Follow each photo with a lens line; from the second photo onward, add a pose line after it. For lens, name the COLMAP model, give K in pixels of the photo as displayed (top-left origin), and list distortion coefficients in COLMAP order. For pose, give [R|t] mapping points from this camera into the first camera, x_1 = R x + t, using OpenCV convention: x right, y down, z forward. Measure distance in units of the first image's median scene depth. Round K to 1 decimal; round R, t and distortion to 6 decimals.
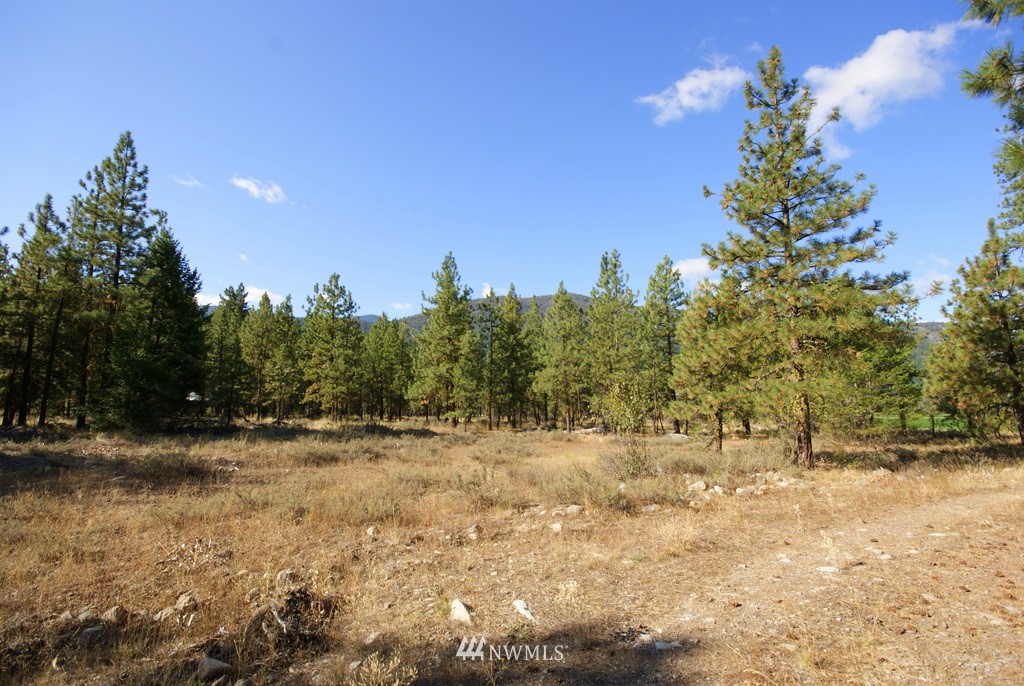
lens RADIAL K [[445.9, 0, 511.6], [0, 445.9, 350.8], [0, 0, 1]] dist [0.003180, -0.006944]
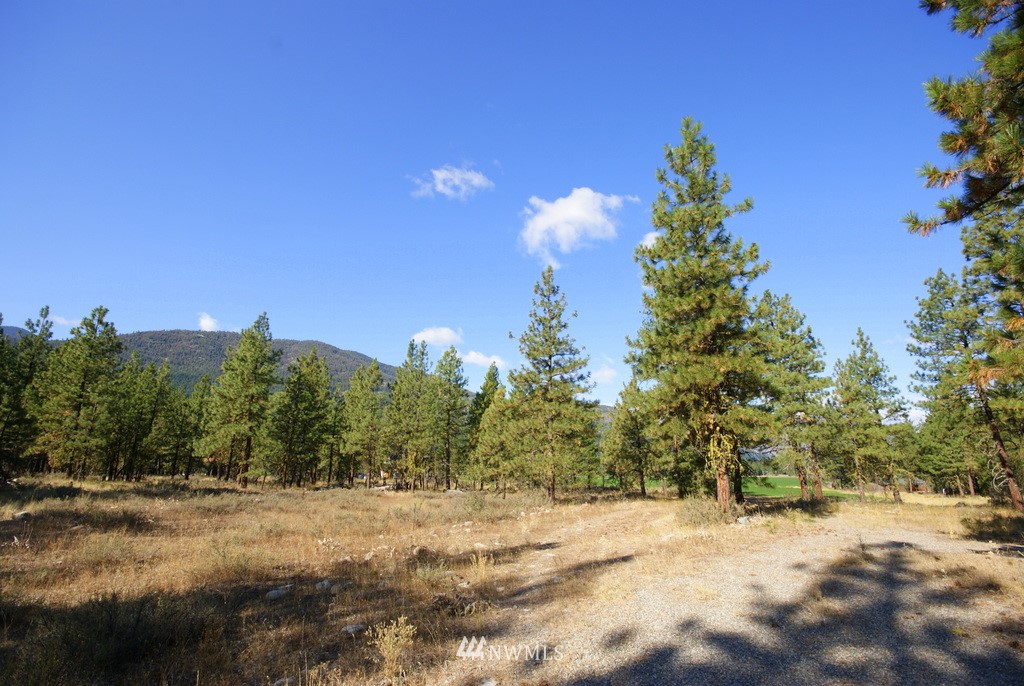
lens RADIAL K [[445.9, 0, 511.6], [0, 445.9, 350.8], [0, 0, 1]] dist [0.003180, -0.006944]
pose [[0.845814, 0.146944, 0.512841, -0.377255], [-0.078921, 0.985205, -0.152129, -0.048086], [-0.527608, 0.088199, 0.844897, -0.373647]]
